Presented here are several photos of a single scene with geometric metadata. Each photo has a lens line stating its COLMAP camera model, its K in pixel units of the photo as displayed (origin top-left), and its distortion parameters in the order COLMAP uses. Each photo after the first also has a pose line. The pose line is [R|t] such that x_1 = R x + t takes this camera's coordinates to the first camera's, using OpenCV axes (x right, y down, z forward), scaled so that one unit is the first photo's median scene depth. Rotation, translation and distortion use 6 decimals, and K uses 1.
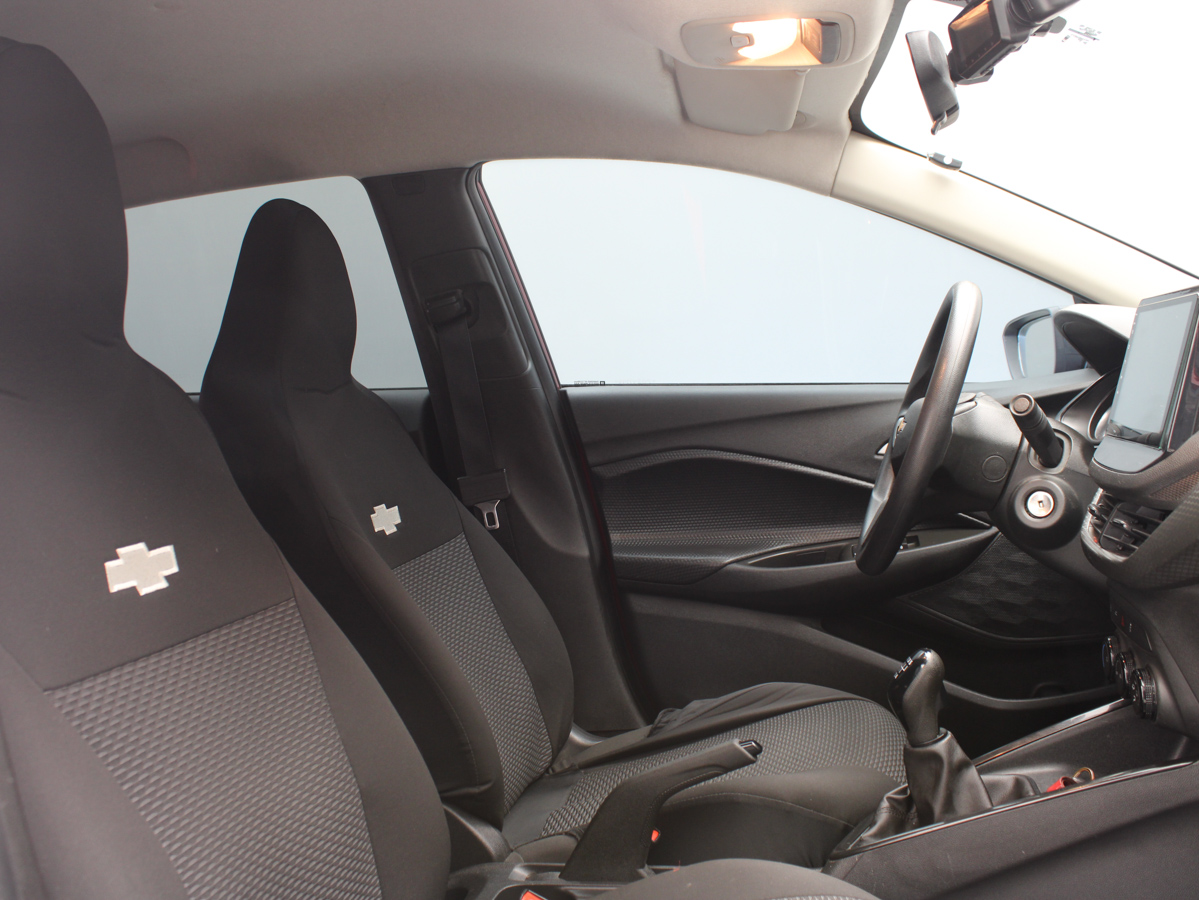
lens RADIAL K [[1186.9, 0, 599.5], [0, 1186.9, 450.0], [0, 0, 1]] dist [-0.163452, 0.163920]
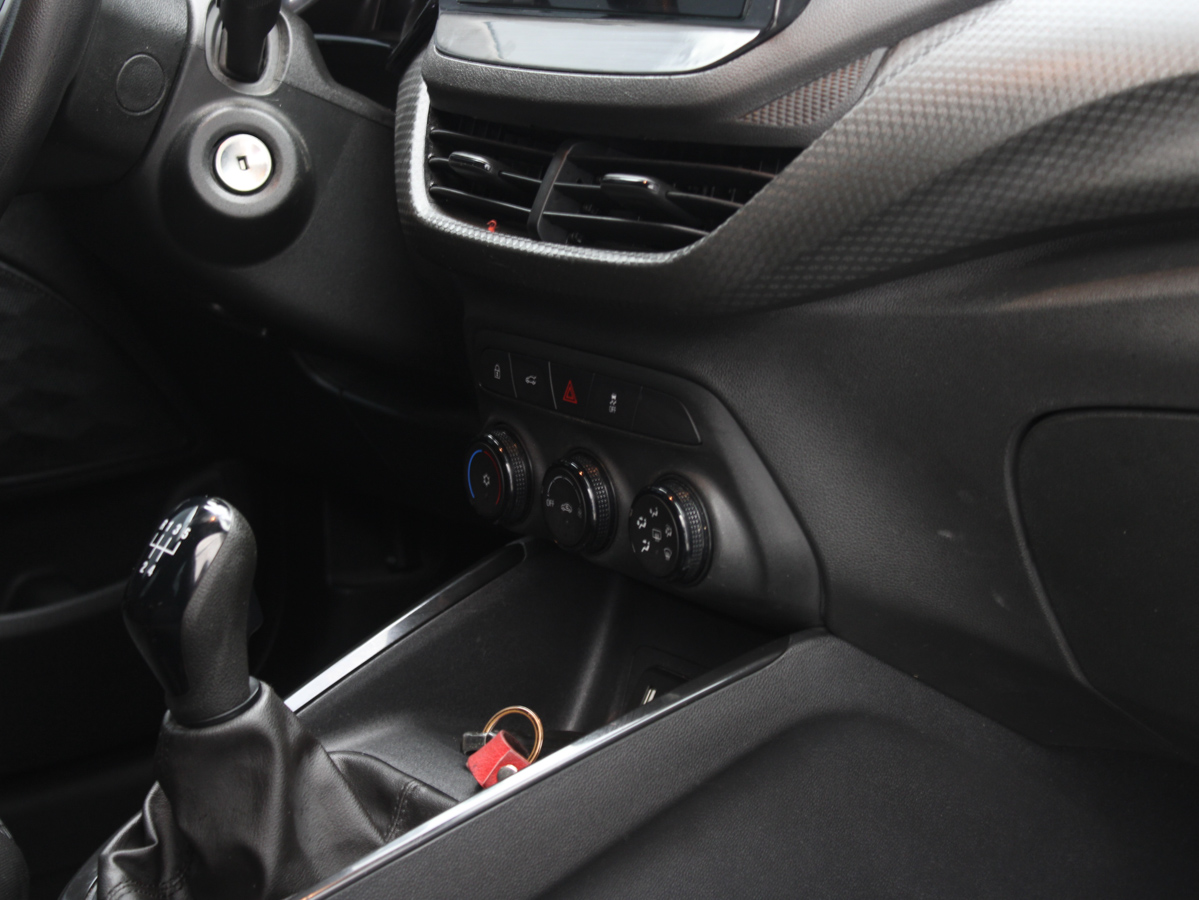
lens RADIAL K [[2531.4, 0, 599.5], [0, 2531.4, 450.0], [0, 0, 1]] dist [0.008920, 0.078644]
pose [[0.698932, -0.106707, 0.707183, -0.186192], [0.008212, 0.989939, 0.141256, 0.015382], [-0.715141, -0.092921, 0.692776, 0.171297]]
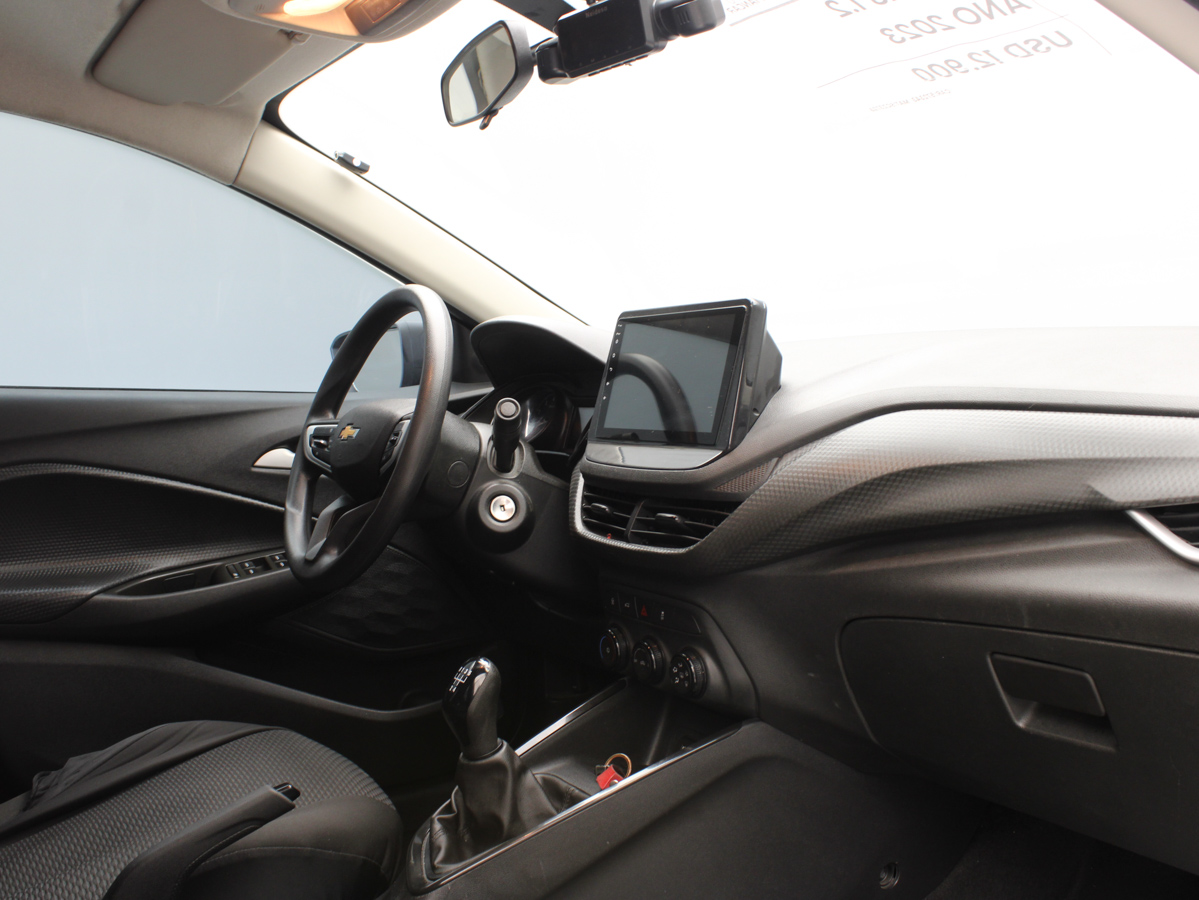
lens RADIAL K [[1186.9, 0, 599.5], [0, 1186.9, 450.0], [0, 0, 1]] dist [-0.163452, 0.163920]
pose [[0.750550, -0.001599, 0.660812, -0.196000], [0.015832, 0.999754, -0.015563, 0.010596], [-0.660624, 0.022143, 0.750390, 0.134002]]
